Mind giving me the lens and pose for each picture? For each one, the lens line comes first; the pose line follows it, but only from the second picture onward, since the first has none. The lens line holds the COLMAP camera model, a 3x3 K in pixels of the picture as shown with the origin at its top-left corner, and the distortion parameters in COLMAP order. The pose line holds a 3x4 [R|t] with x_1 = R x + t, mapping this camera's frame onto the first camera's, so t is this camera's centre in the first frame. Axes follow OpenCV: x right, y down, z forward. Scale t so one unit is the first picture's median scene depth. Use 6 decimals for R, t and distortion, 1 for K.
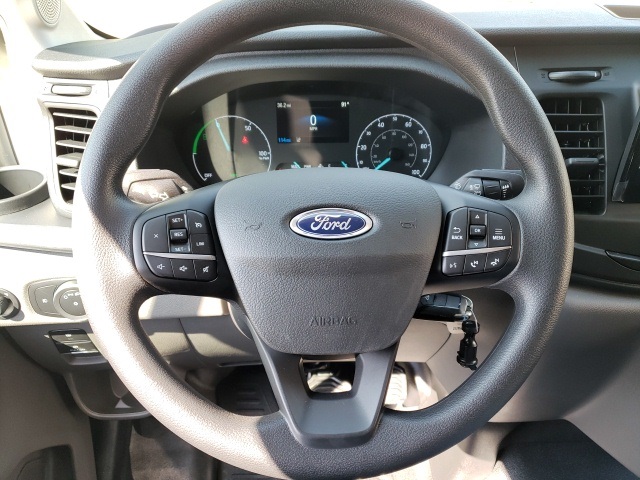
lens RADIAL K [[496.0, 0, 320.2], [0, 496.0, 244.7], [0, 0, 1]] dist [0.034911, -0.013260]
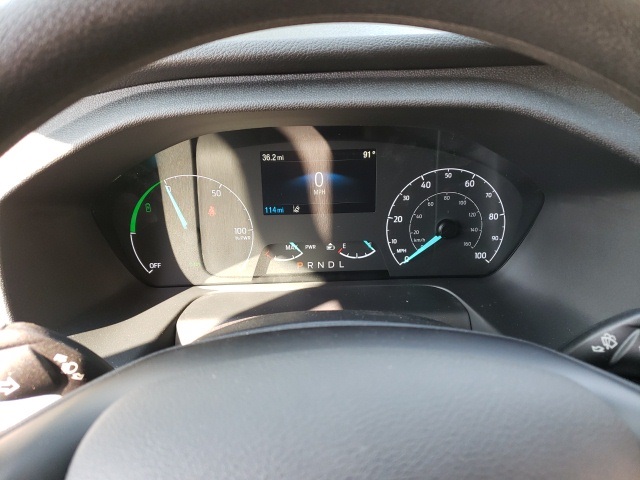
lens RADIAL K [[496.0, 0, 320.2], [0, 496.0, 244.7], [0, 0, 1]] dist [0.034911, -0.013260]
pose [[0.999890, -0.010857, -0.010152, -0.008990], [0.010680, 0.999794, -0.017275, -0.198379], [0.010338, 0.017165, 0.999799, 0.468896]]
